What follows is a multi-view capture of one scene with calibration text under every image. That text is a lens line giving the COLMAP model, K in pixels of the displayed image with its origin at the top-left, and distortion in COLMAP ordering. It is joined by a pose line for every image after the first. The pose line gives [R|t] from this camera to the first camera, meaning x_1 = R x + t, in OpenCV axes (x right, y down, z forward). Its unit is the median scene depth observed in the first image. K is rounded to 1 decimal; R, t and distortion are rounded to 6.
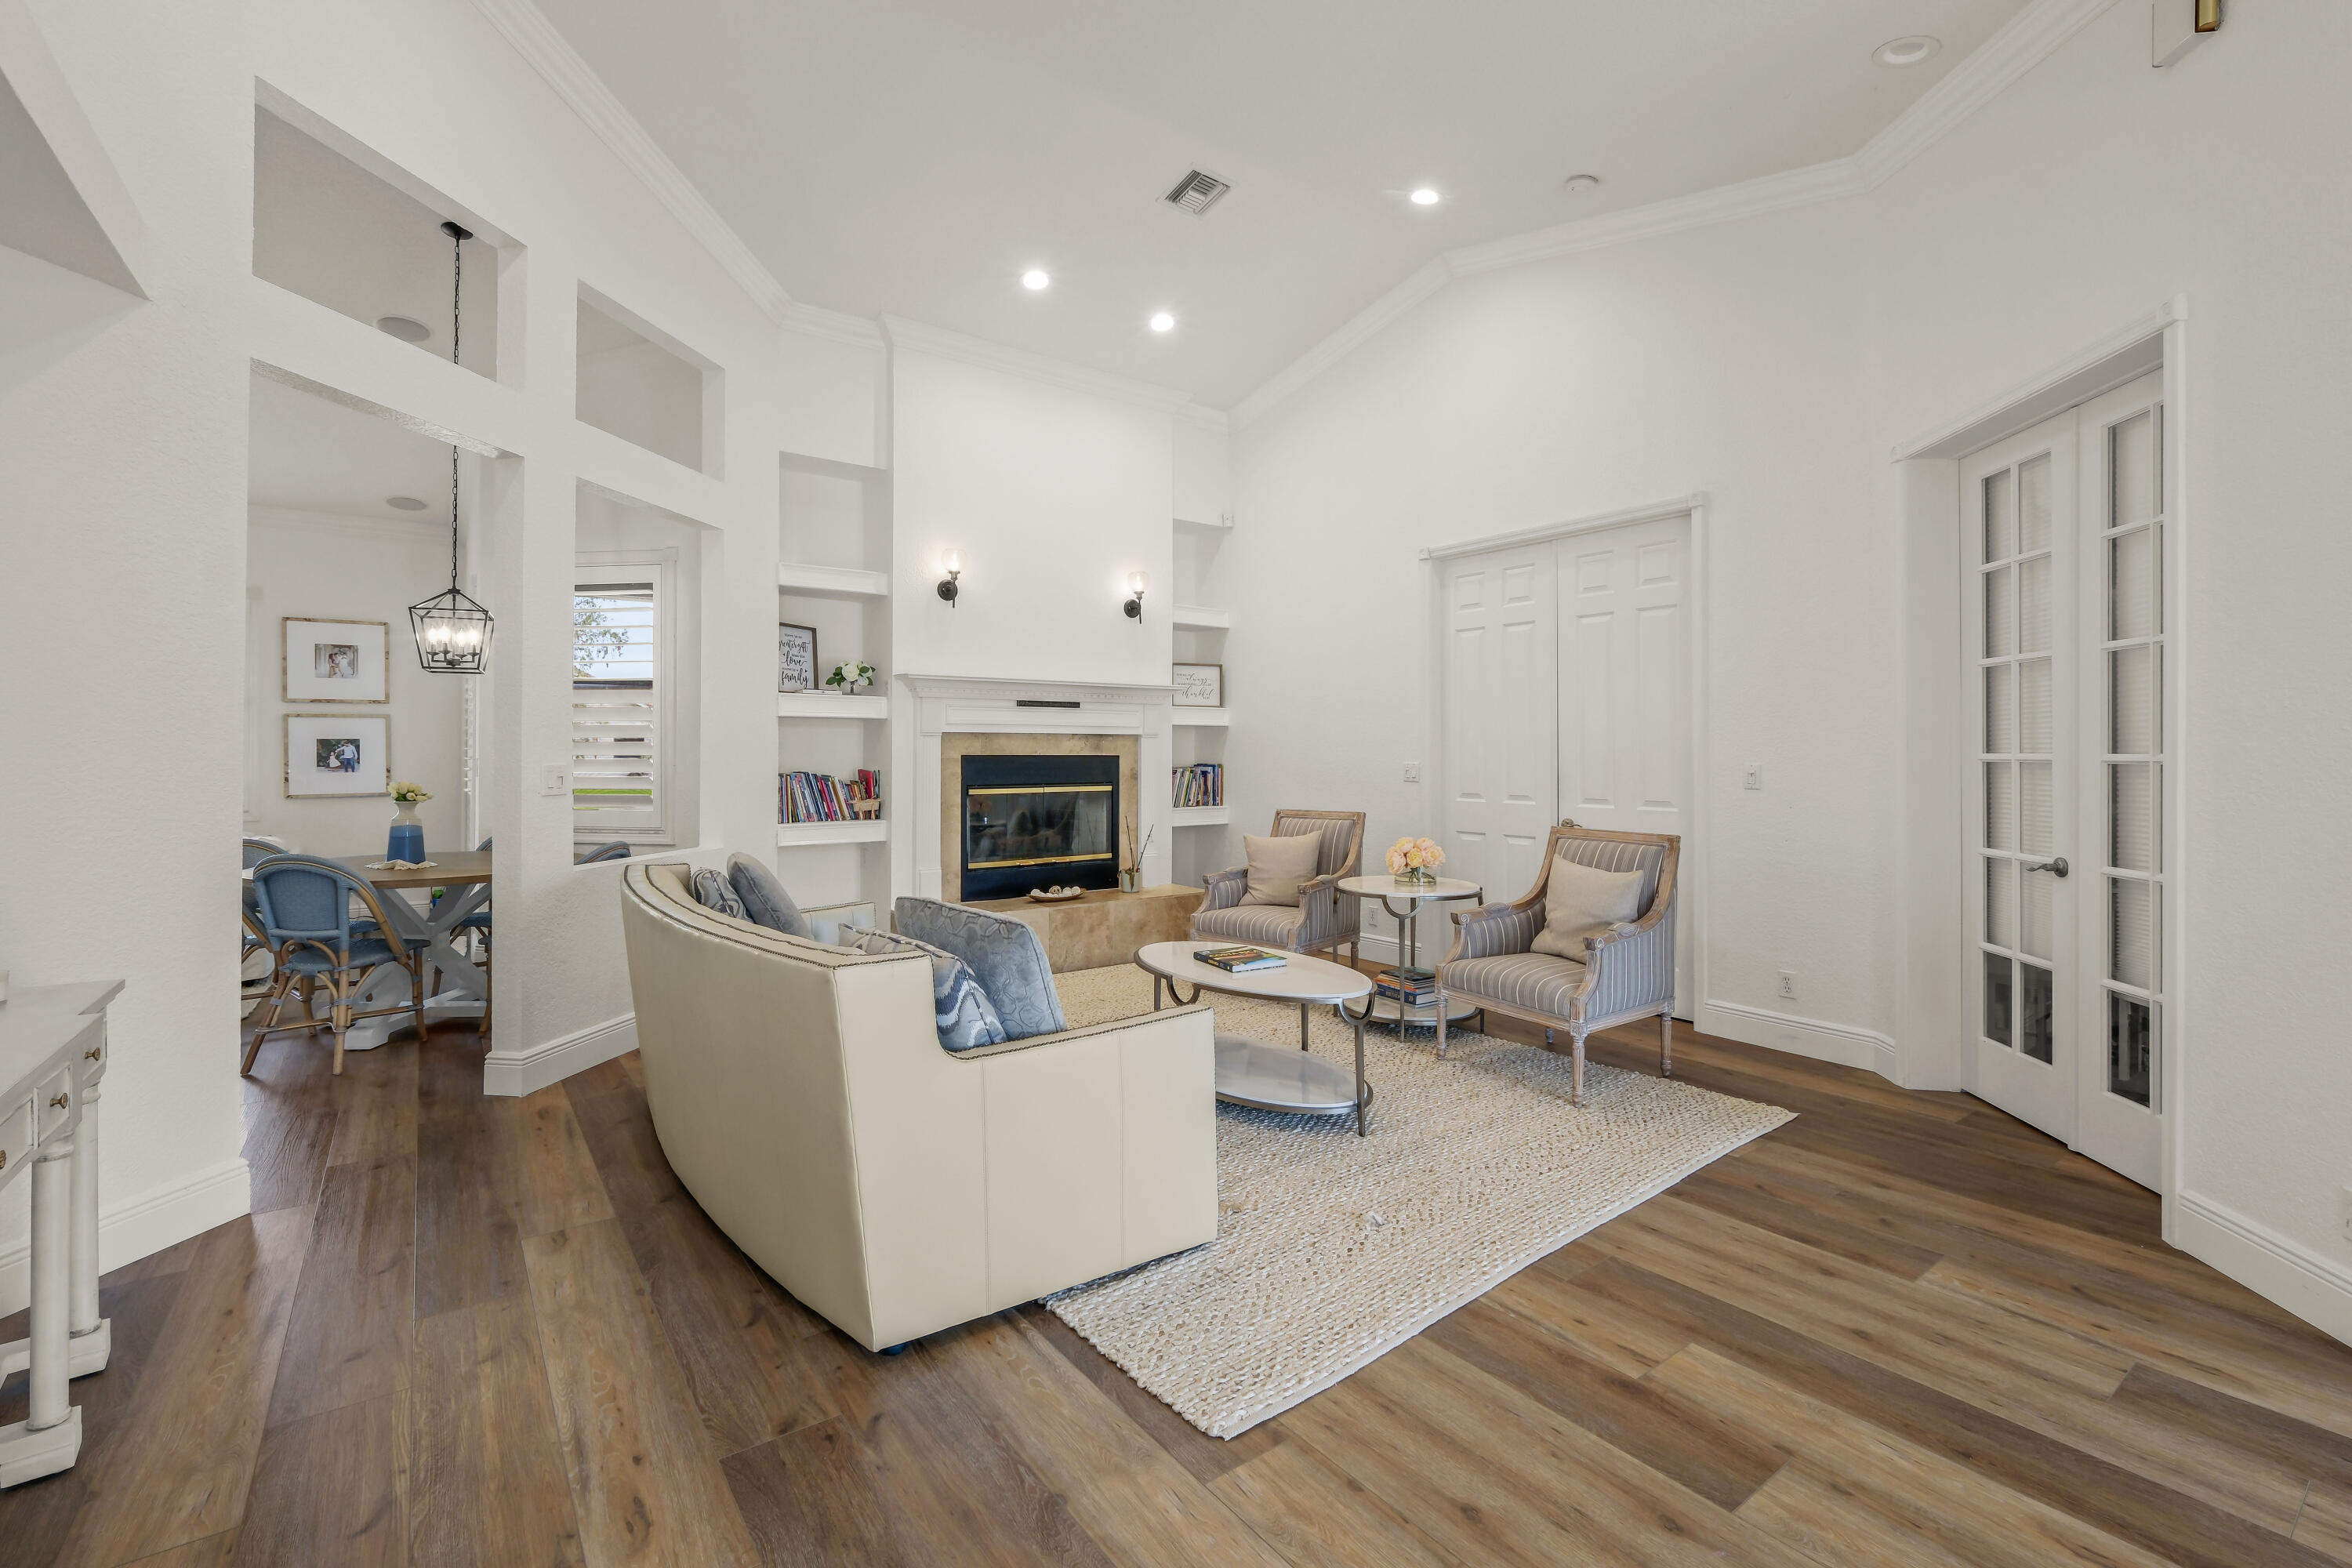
lens RADIAL K [[1014.7, 0, 1176.1], [0, 1014.7, 767.5], [0, 0, 1]] dist [-0.001181, -0.000215]
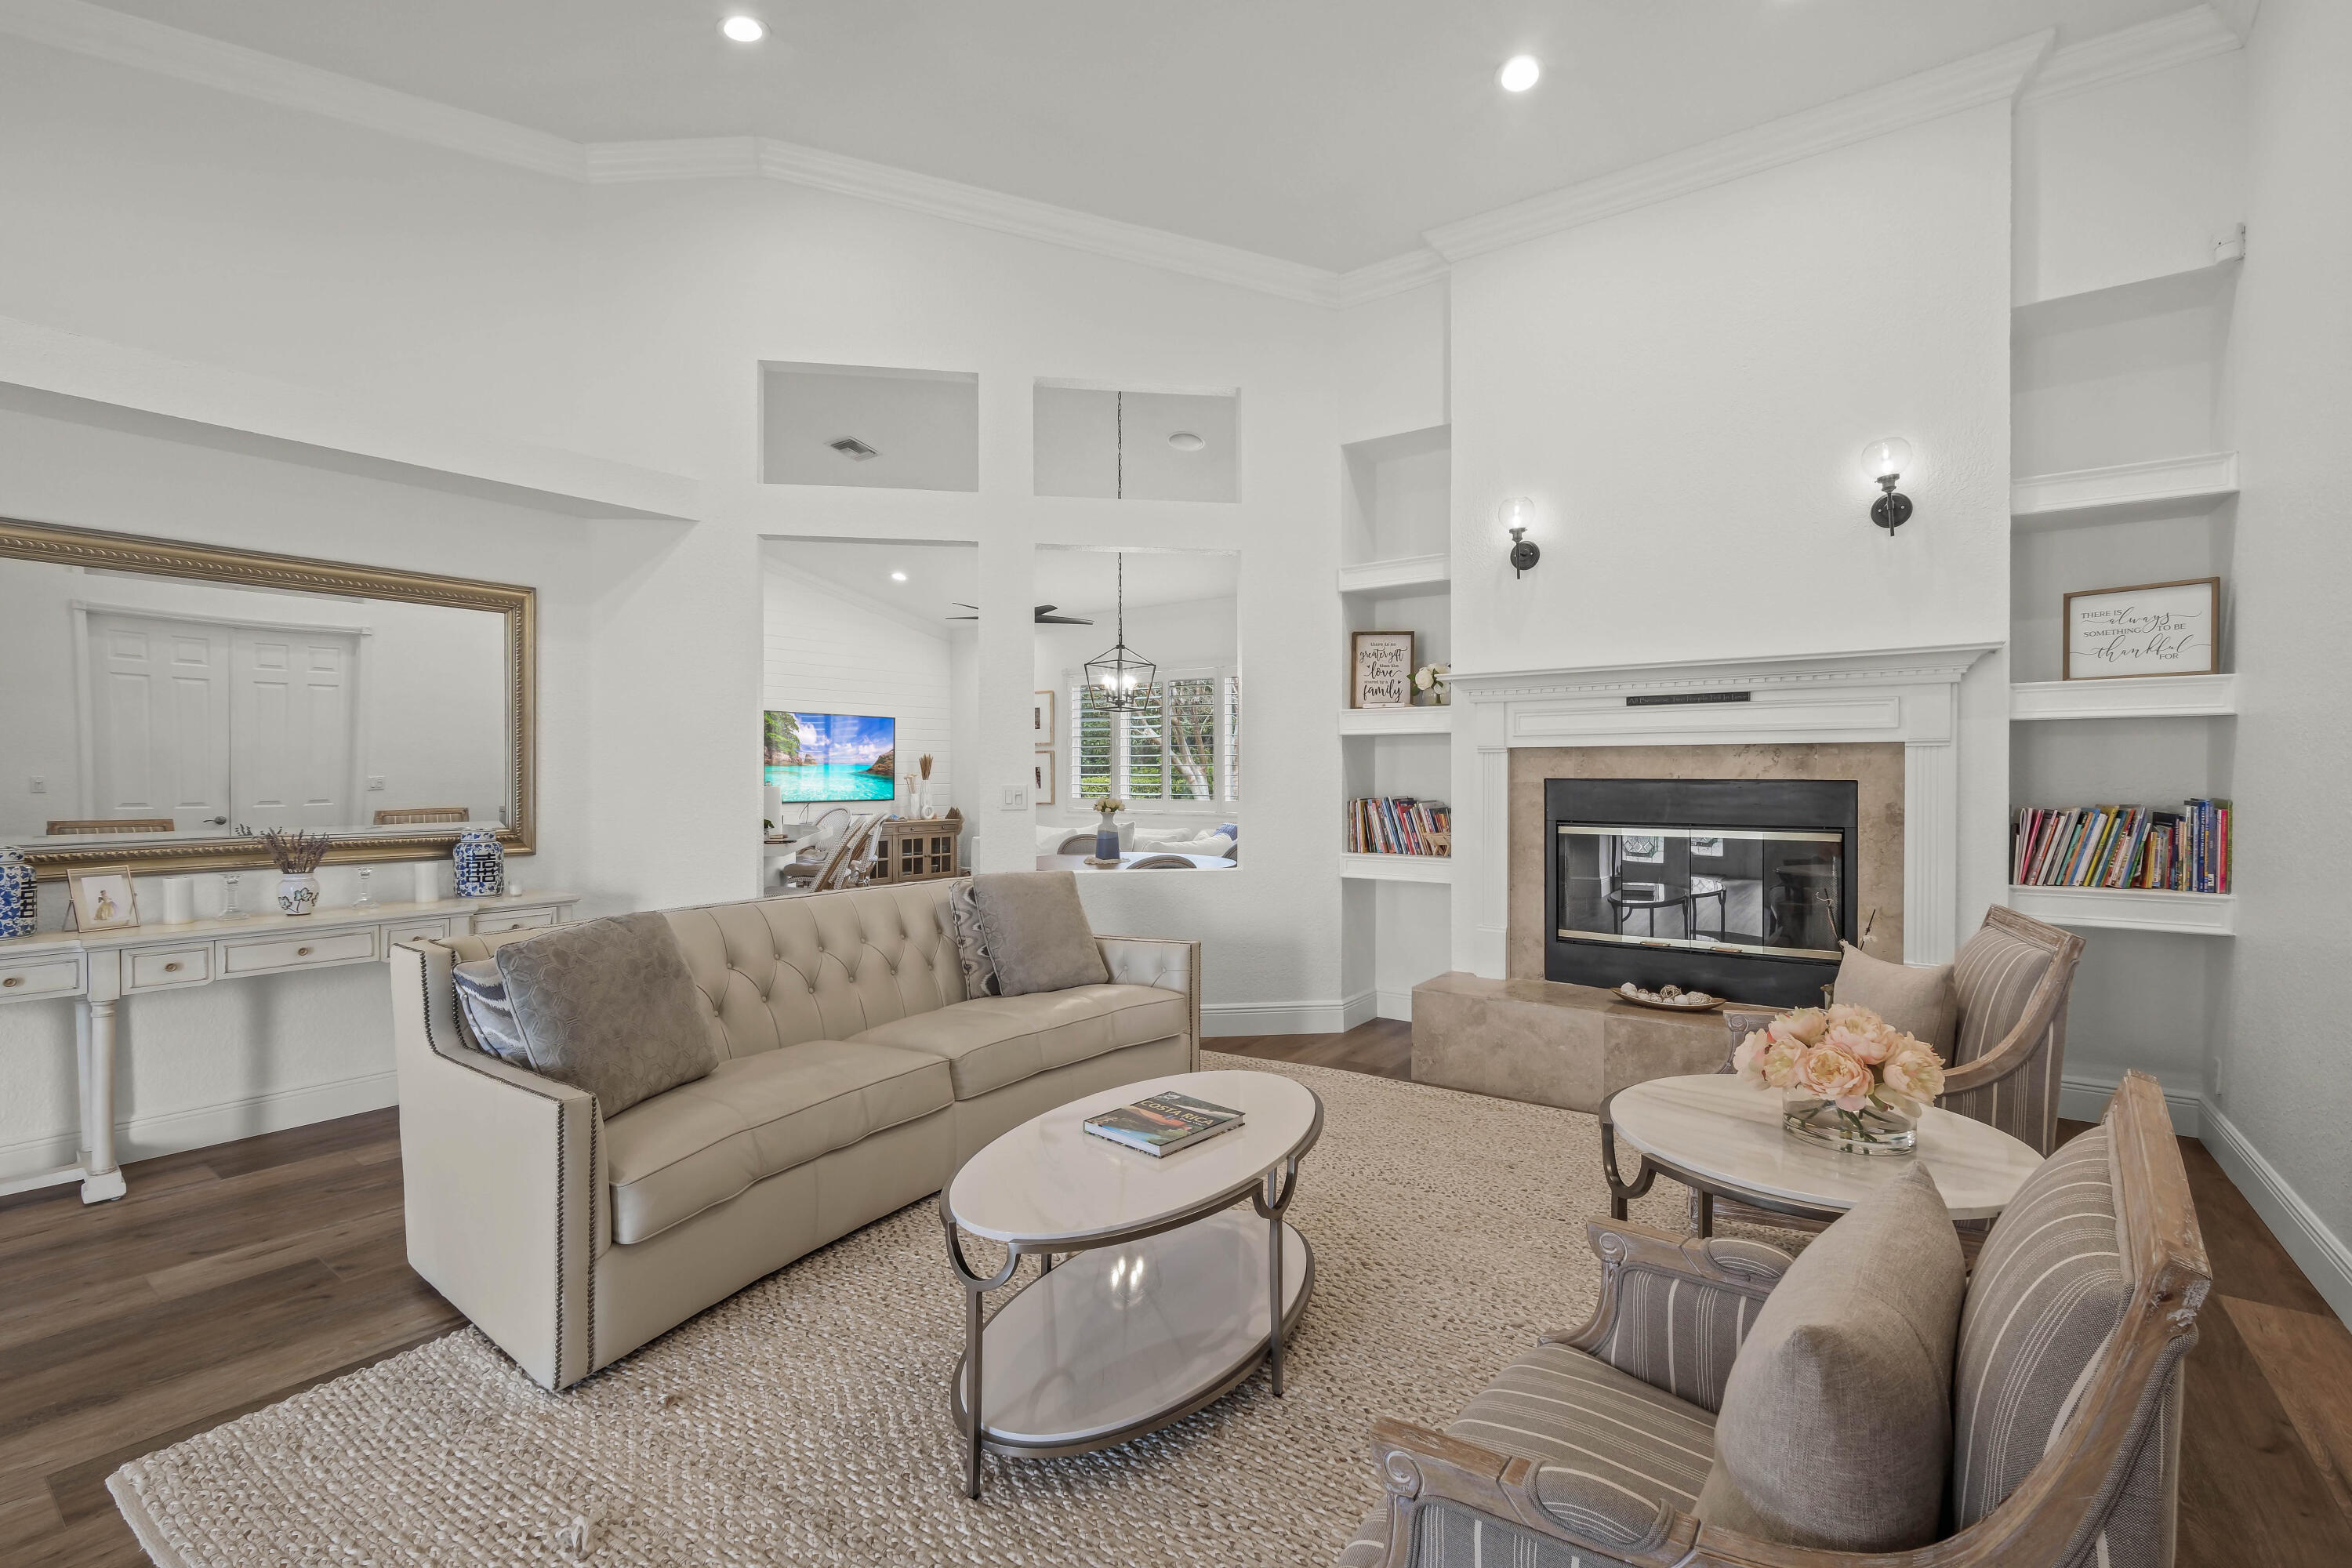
lens RADIAL K [[1033.0, 0, 1176.0], [0, 1033.0, 784.0], [0, 0, 1]] dist [-0.000119, -0.000533]
pose [[0.309206, 0.010395, -0.950938, 0.405024], [-0.012763, 0.999896, 0.006780, -0.009776], [0.950909, 0.010040, 0.309306, 0.514725]]
